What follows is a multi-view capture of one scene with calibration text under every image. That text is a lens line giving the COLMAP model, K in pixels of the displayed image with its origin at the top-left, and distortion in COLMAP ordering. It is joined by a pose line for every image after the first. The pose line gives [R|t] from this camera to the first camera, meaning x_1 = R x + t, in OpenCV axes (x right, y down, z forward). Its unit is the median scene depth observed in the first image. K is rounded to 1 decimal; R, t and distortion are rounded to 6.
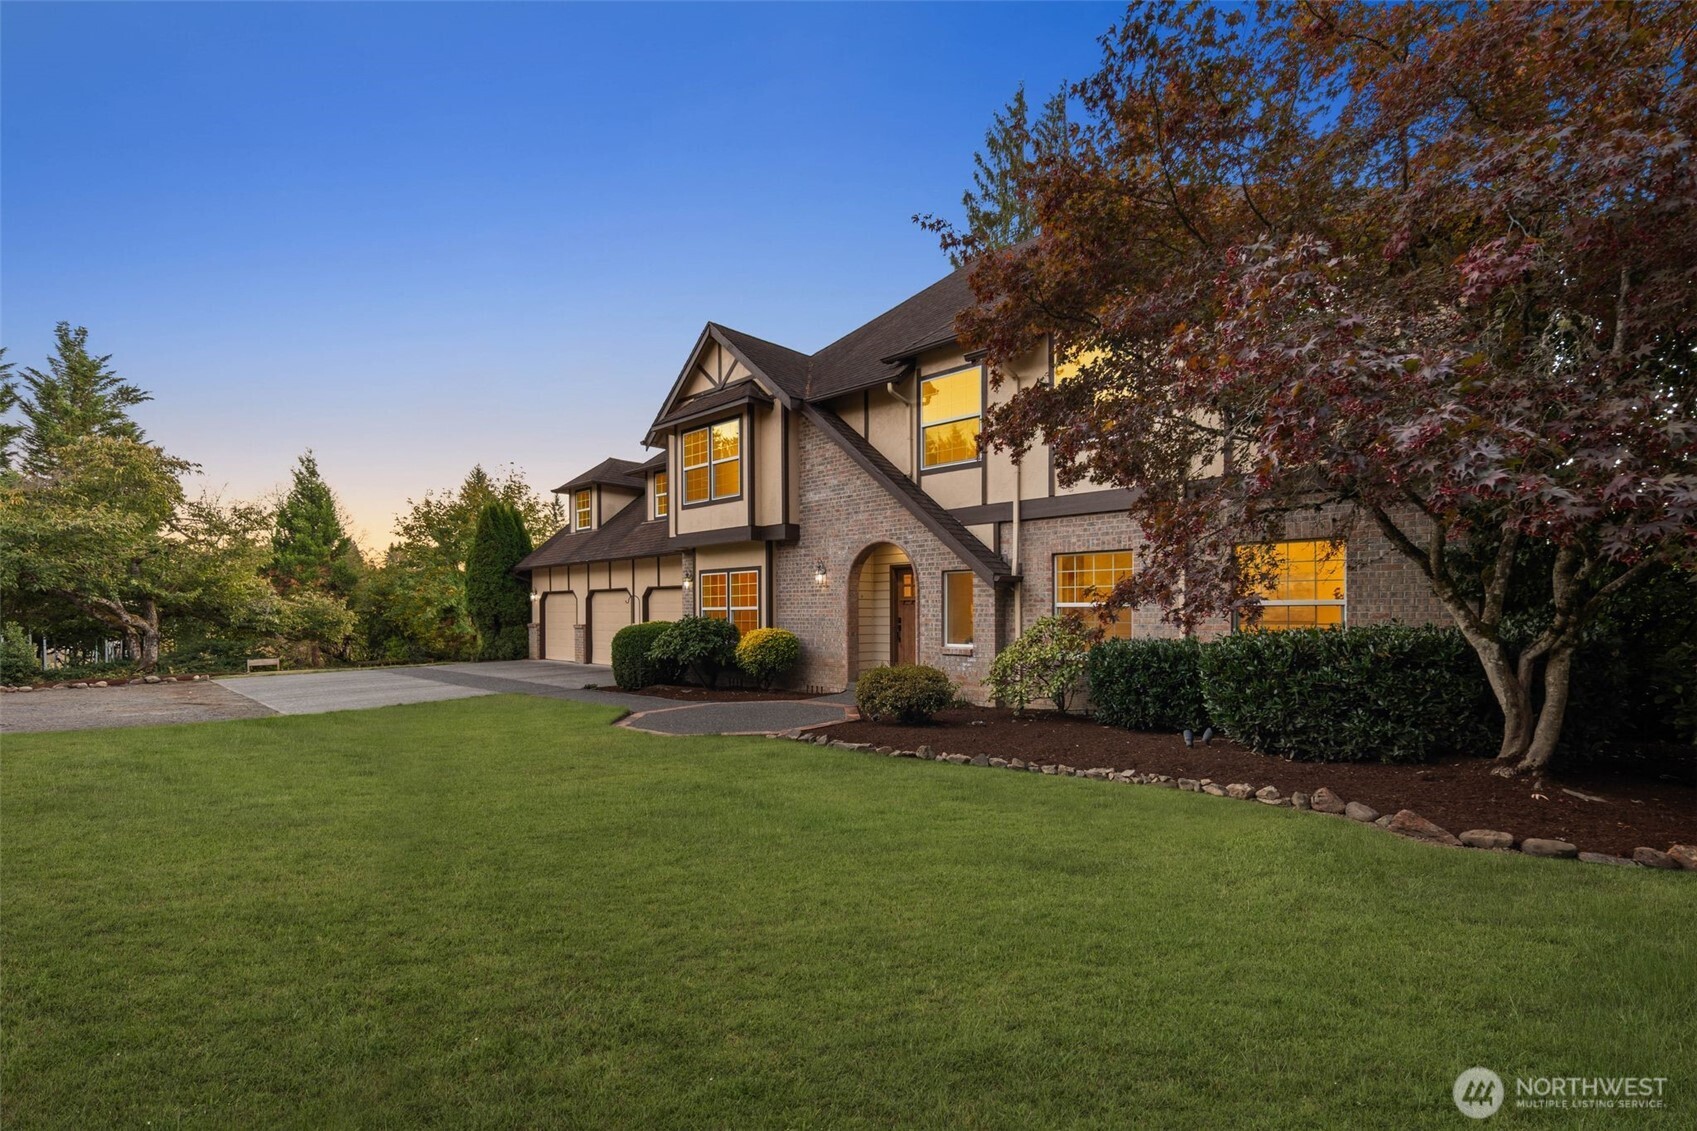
lens RADIAL K [[746.7, 0, 838.7], [0, 746.7, 615.2], [0, 0, 1]] dist [0.008187, -0.003796]
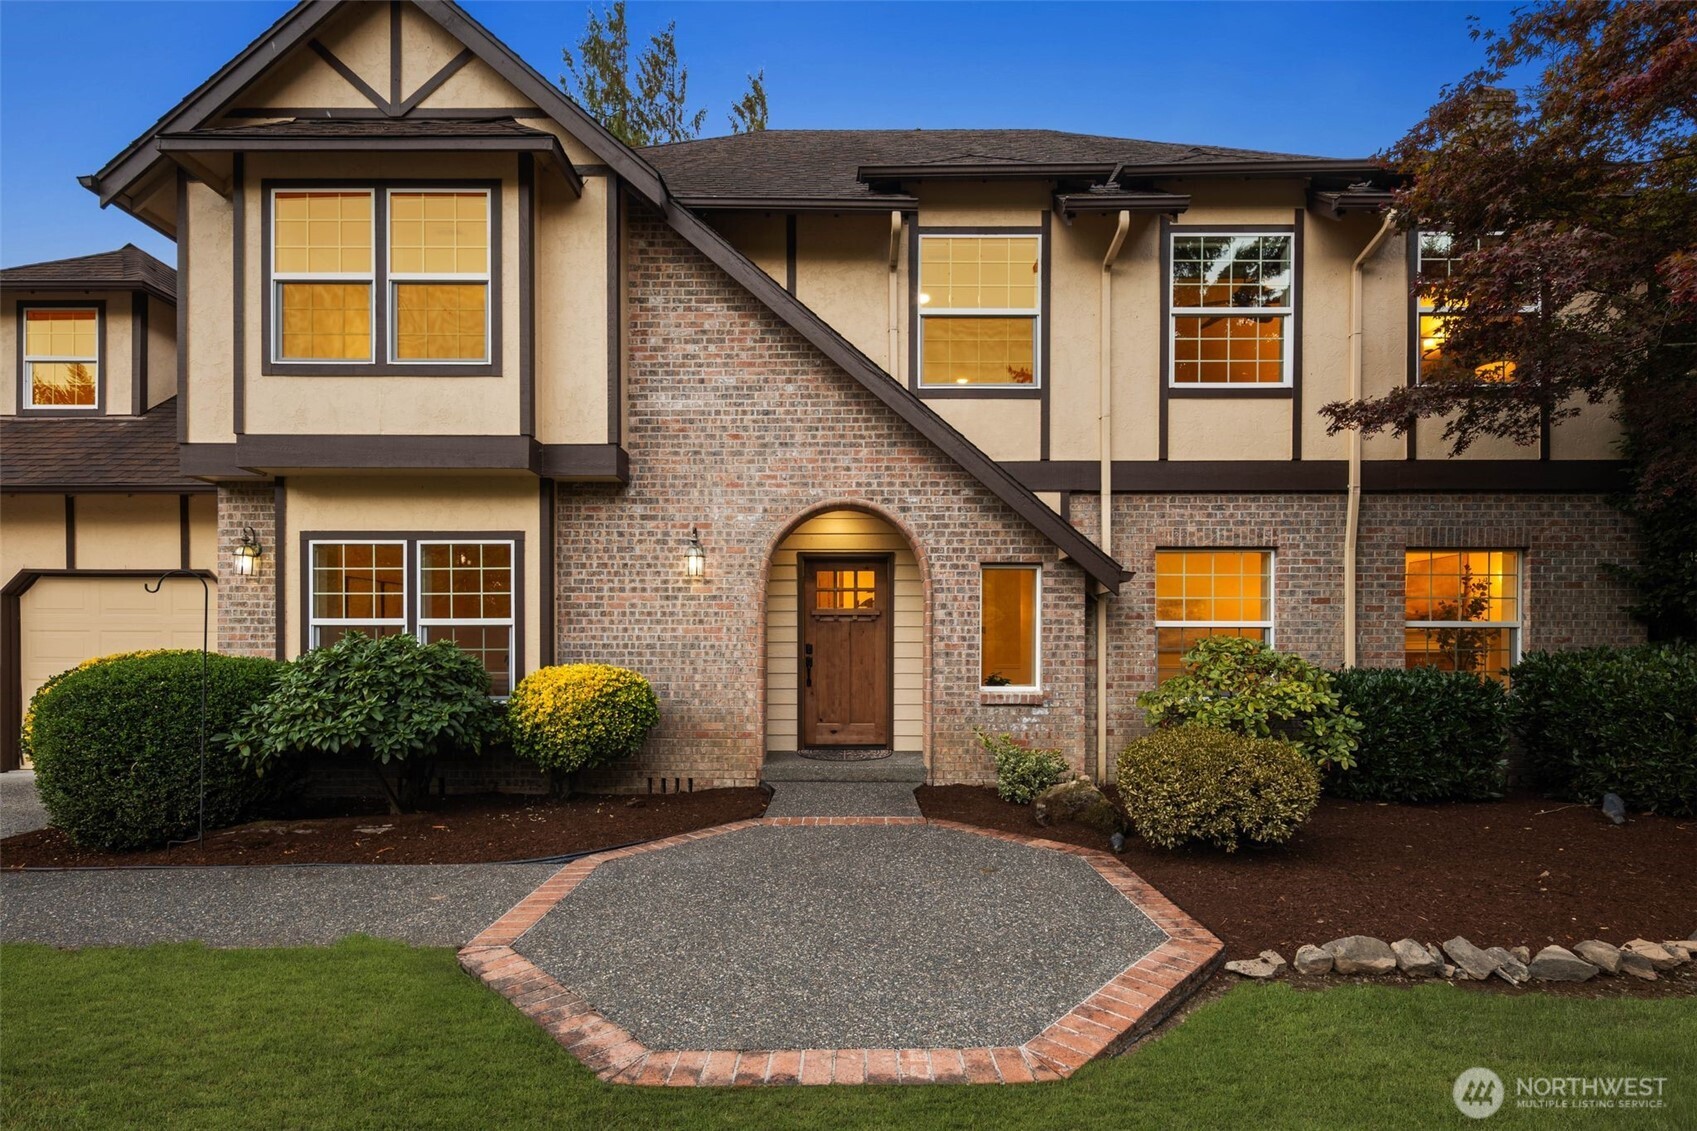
lens RADIAL K [[746.7, 0, 862.2], [0, 746.7, 650.5], [0, 0, 1]] dist [0.008187, -0.003796]
pose [[0.724947, 0.004799, 0.688788, -0.282130], [-0.000775, 0.999981, -0.006151, 0.011372], [-0.688804, 0.003925, 0.724937, 0.539882]]
